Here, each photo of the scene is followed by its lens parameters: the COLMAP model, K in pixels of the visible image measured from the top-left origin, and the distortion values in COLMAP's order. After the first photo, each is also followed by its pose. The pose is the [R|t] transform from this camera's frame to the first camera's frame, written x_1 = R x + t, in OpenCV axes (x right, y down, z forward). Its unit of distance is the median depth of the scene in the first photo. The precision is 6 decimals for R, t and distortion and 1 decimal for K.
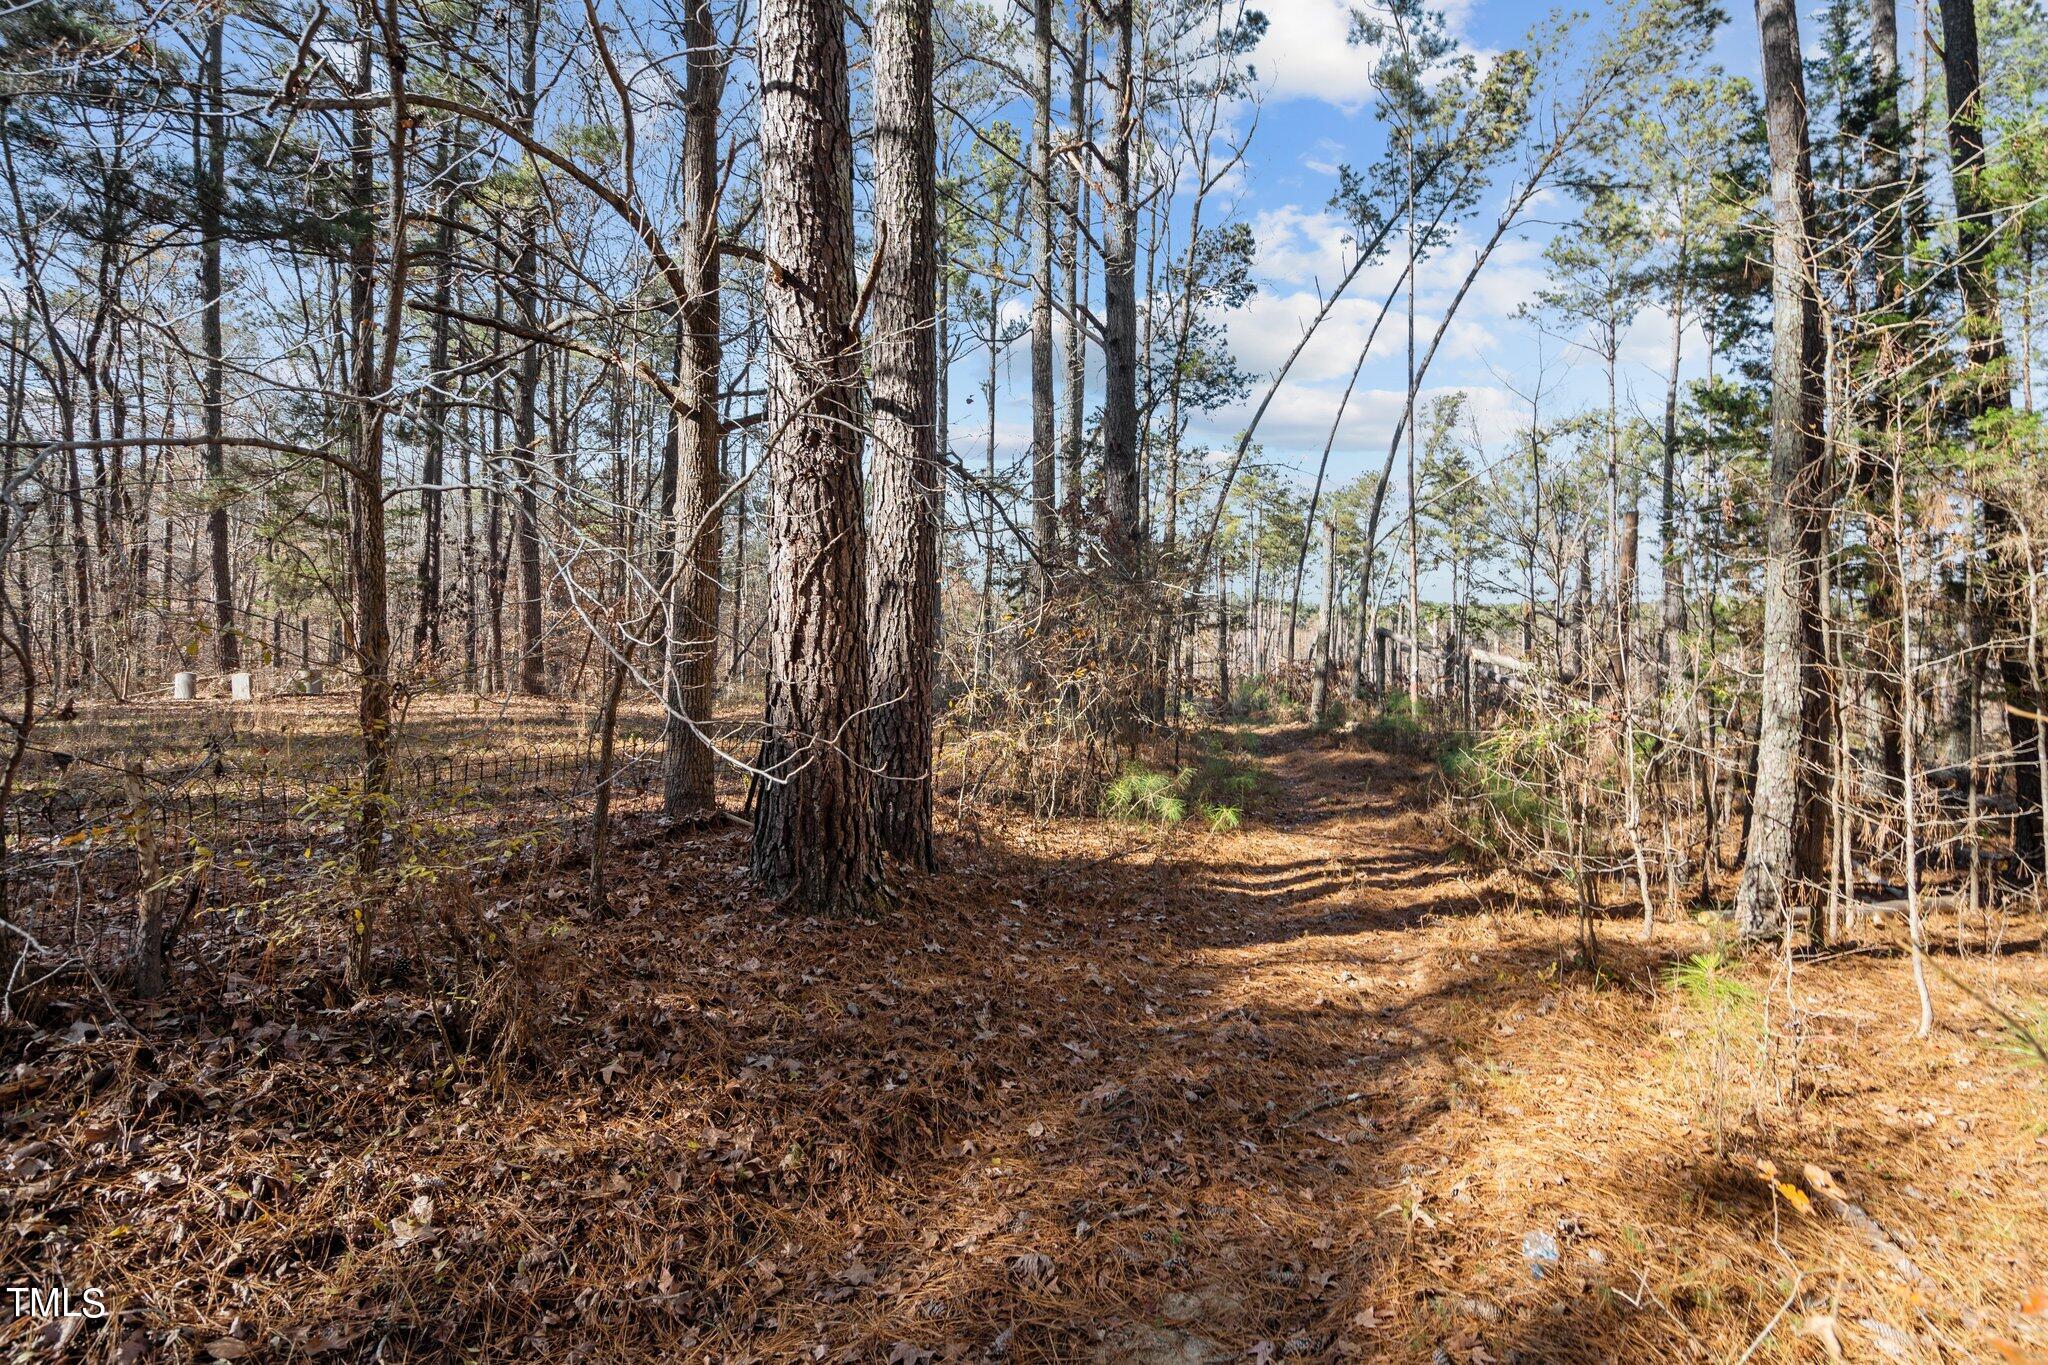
lens RADIAL K [[979.8, 0, 1023.9], [0, 979.8, 608.8], [0, 0, 1]] dist [0.000801, -0.000017]
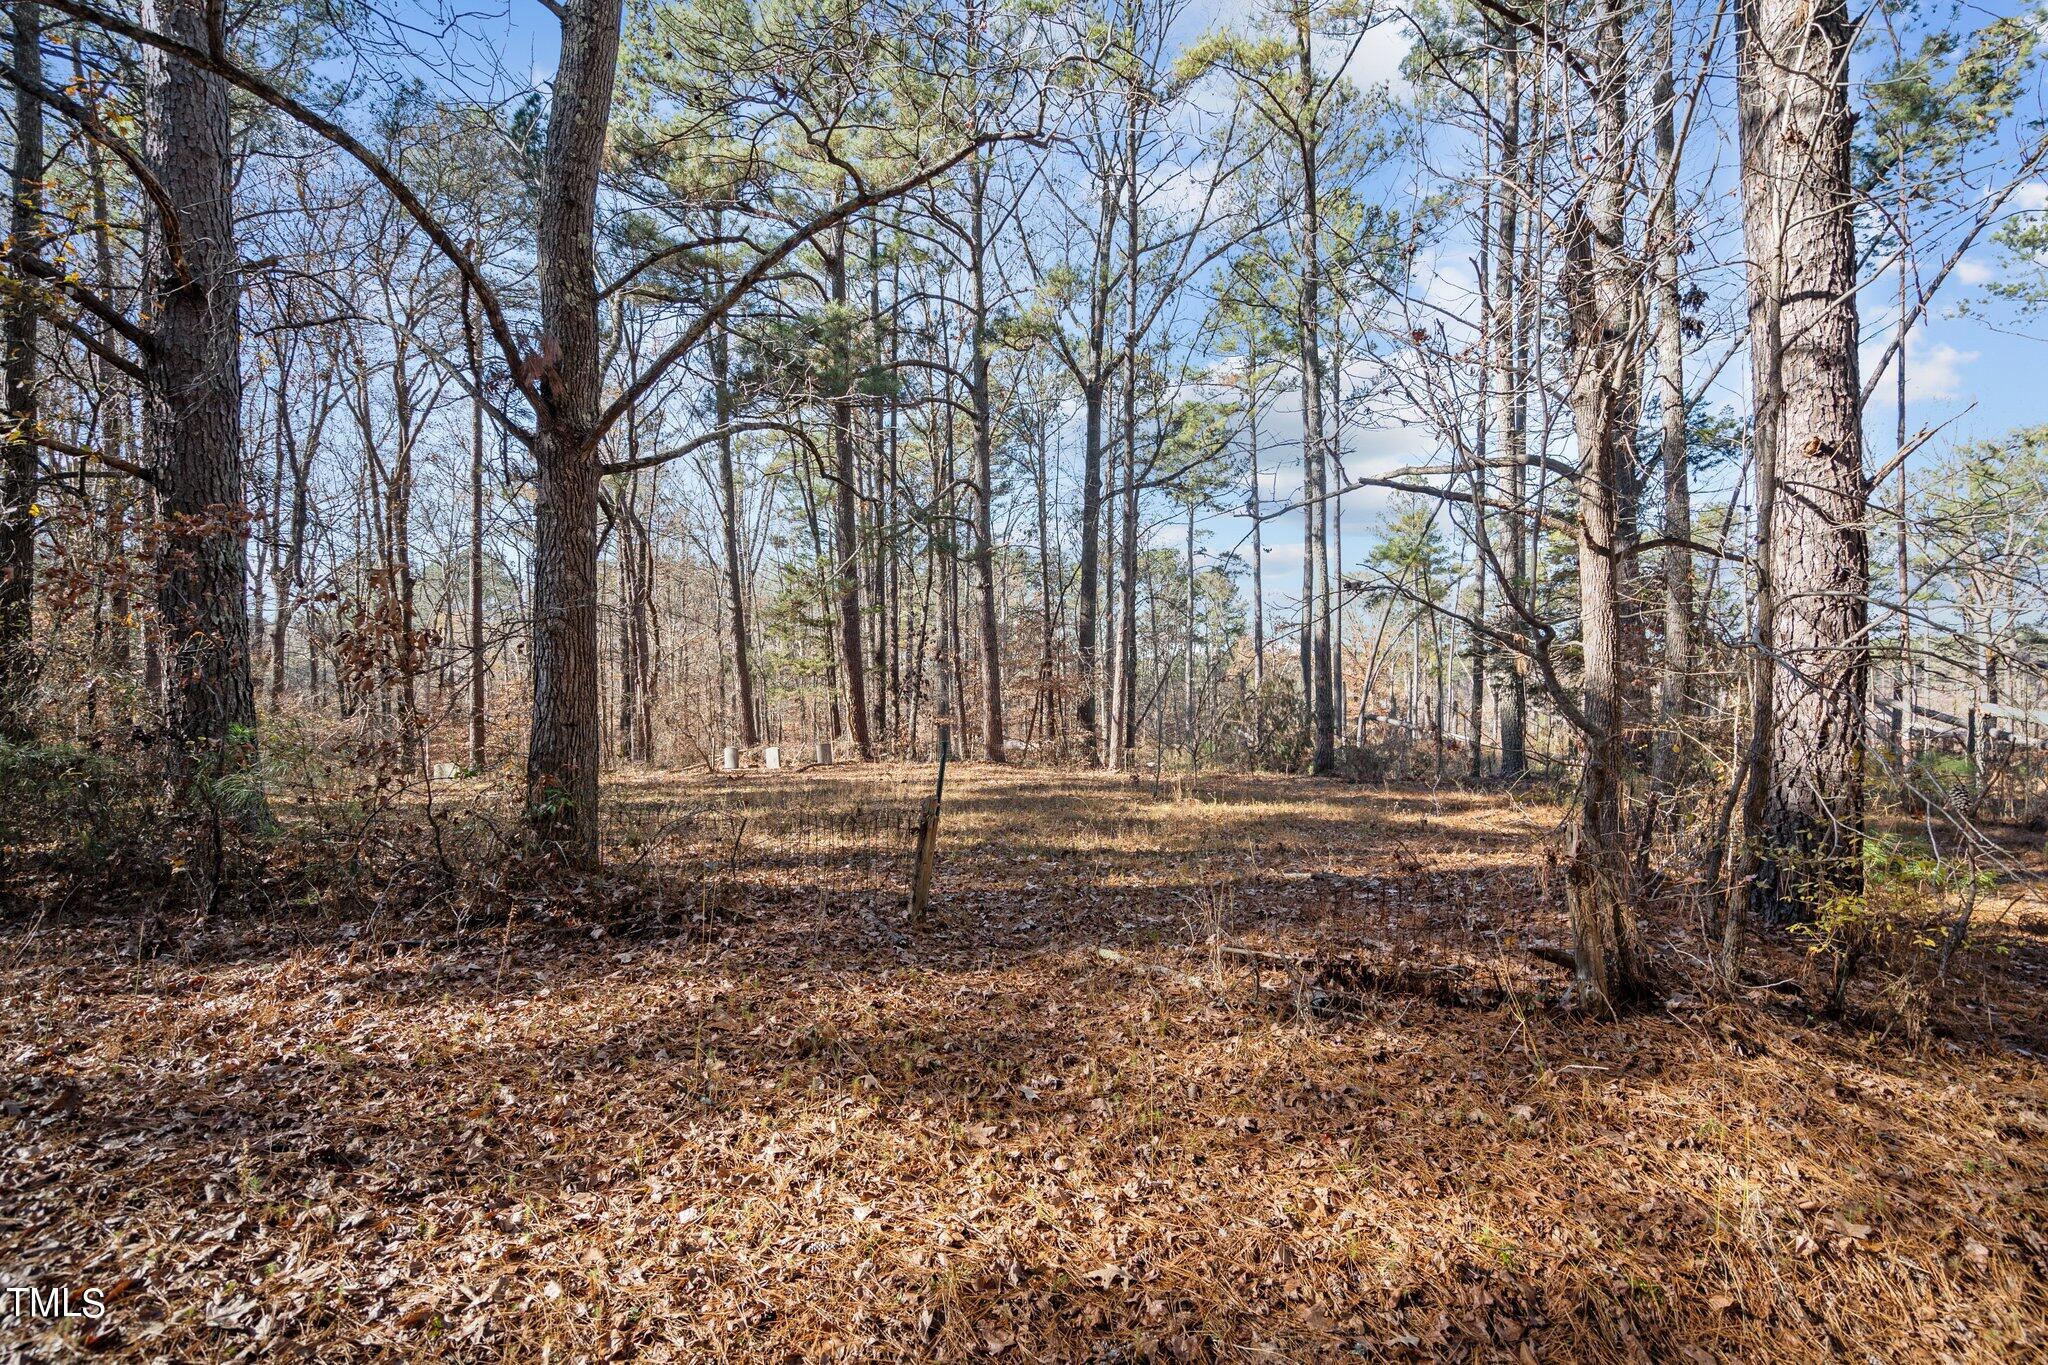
lens RADIAL K [[948.0, 0, 1023.2], [0, 948.0, 707.4], [0, 0, 1]] dist [-0.000715, 0.000110]
pose [[0.965820, -0.024041, -0.258098, -0.902736], [0.034299, 0.998787, 0.035315, -0.082553], [0.256936, -0.042960, 0.965473, -0.439855]]
